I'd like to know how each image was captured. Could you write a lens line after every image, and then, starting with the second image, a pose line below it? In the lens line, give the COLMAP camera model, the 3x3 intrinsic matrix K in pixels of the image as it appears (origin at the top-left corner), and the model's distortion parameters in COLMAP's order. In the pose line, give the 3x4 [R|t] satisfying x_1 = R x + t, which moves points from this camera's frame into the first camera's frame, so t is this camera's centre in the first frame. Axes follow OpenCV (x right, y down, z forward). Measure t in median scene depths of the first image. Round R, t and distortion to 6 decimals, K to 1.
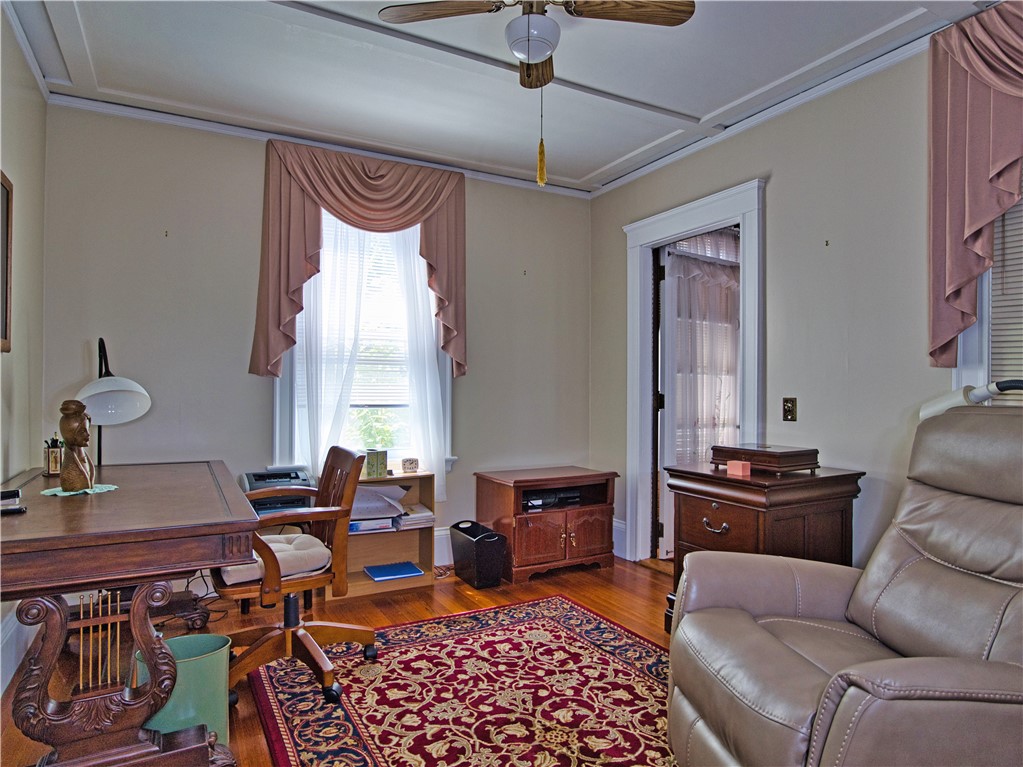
lens RADIAL K [[617.4, 0, 511.3], [0, 617.4, 386.6], [0, 0, 1]] dist [-0.052063, 0.030202]
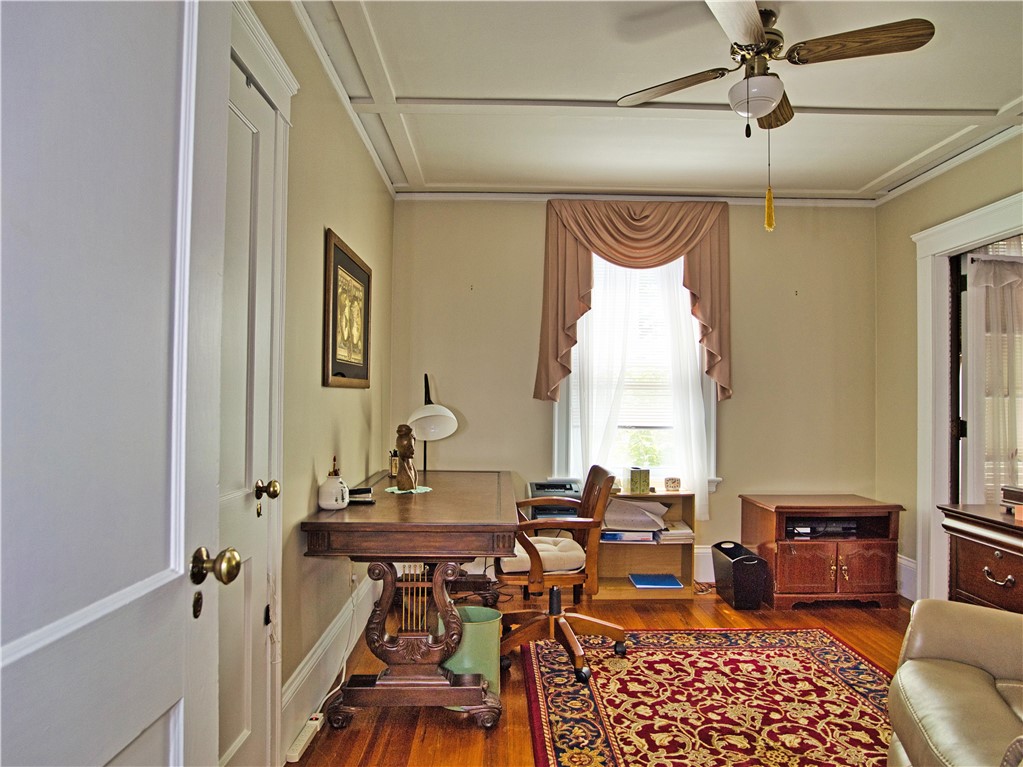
lens RADIAL K [[617.4, 0, 511.3], [0, 617.4, 386.6], [0, 0, 1]] dist [-0.052063, 0.030202]
pose [[0.887581, -0.004254, -0.460632, 0.110497], [-0.003068, 0.999881, -0.015144, -0.033852], [0.460642, 0.014855, 0.887462, -0.108276]]
